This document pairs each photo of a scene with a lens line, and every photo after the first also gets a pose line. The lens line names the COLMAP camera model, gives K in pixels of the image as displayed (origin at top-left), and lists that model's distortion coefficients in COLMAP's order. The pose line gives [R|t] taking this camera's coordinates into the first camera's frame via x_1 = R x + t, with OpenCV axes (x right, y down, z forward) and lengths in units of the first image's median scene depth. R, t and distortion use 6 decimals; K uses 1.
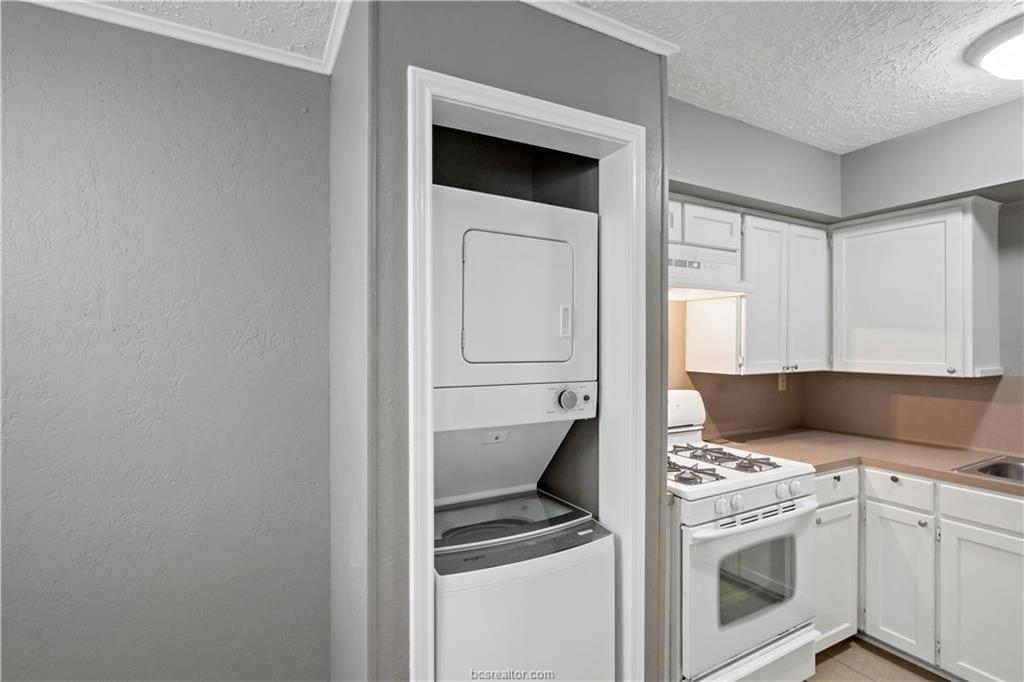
lens RADIAL K [[484.8, 0, 511.8], [0, 484.8, 348.1], [0, 0, 1]] dist [0.001023, 0.000133]
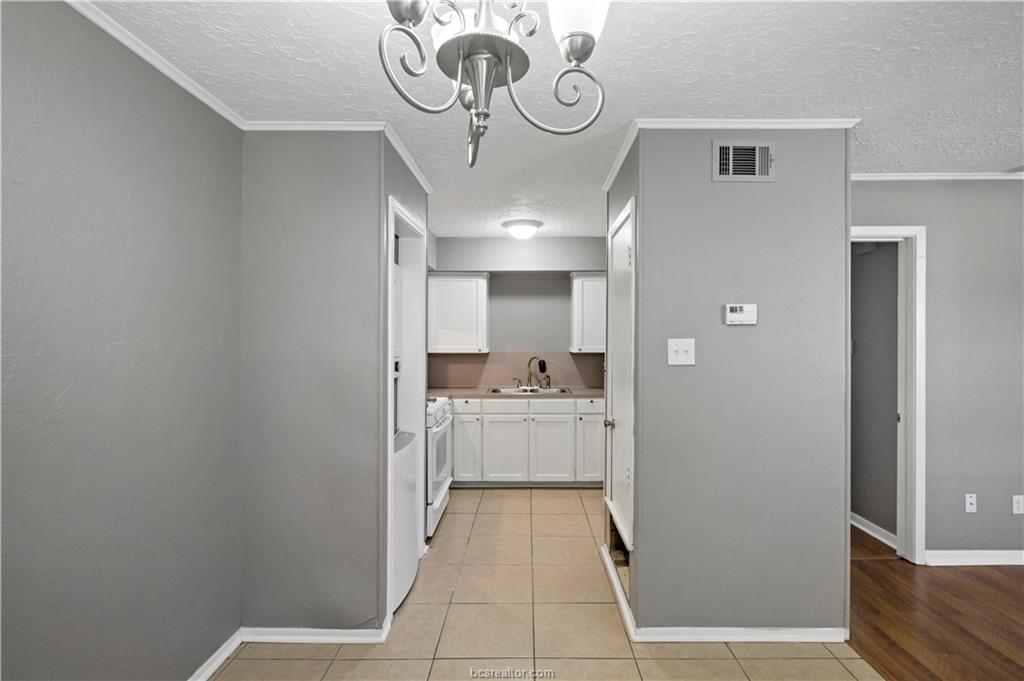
lens RADIAL K [[484.8, 0, 521.2], [0, 484.8, 339.8], [0, 0, 1]] dist [0.001023, 0.000133]
pose [[0.491885, 0.005529, 0.870643, -0.900233], [-0.001703, 0.999984, -0.005388, 0.010987], [-0.870659, 0.001167, 0.491886, -0.238074]]
